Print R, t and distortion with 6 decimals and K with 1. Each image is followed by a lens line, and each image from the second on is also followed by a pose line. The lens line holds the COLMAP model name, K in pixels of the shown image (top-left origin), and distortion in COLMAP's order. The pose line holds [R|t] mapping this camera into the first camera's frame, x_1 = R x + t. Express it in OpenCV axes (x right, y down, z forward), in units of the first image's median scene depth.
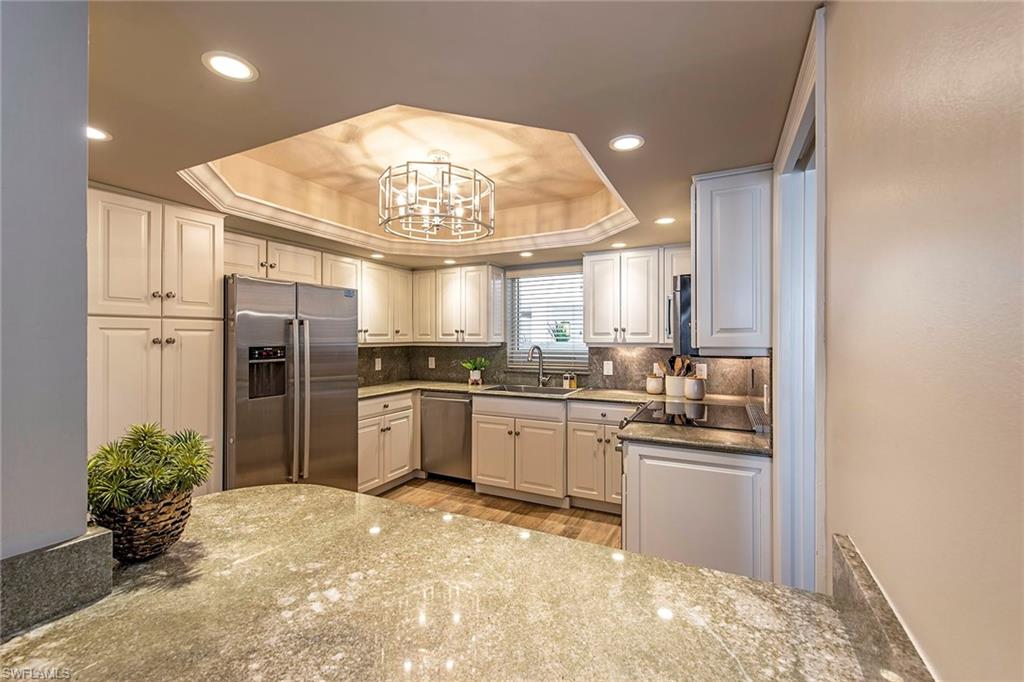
lens RADIAL K [[416.4, 0, 521.2], [0, 416.4, 340.3], [0, 0, 1]] dist [0.007514, -0.001186]
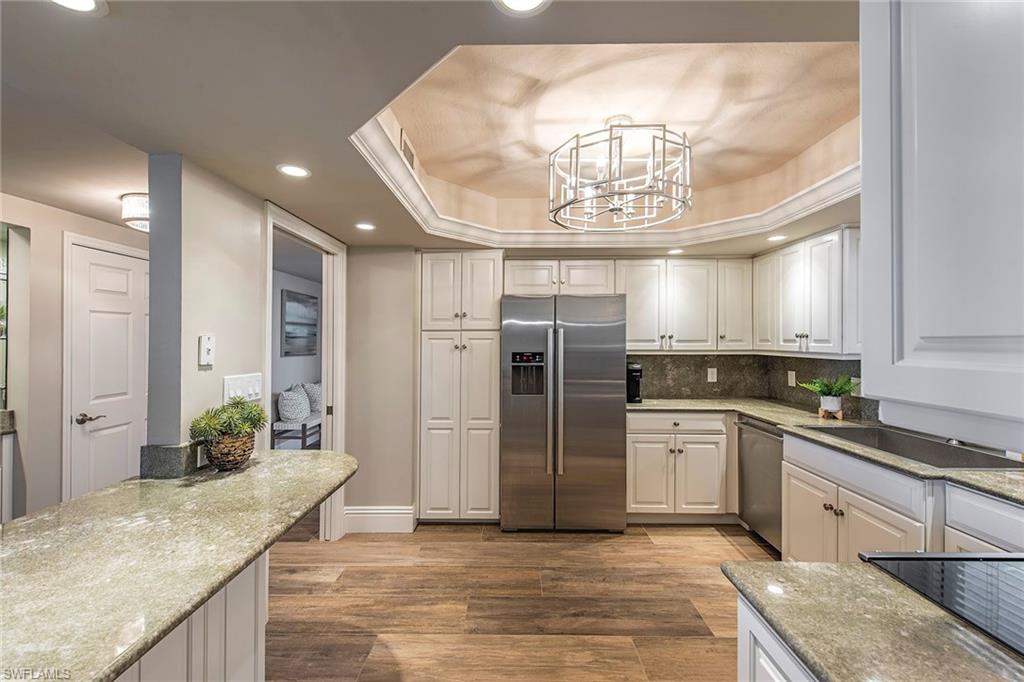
lens RADIAL K [[416.4, 0, 513.2], [0, 416.4, 339.3], [0, 0, 1]] dist [0.007514, -0.001186]
pose [[0.427237, 0.000646, -0.904139, 0.350062], [-0.006301, 0.999978, -0.002263, -0.014915], [0.904118, 0.006664, 0.427232, 0.366618]]
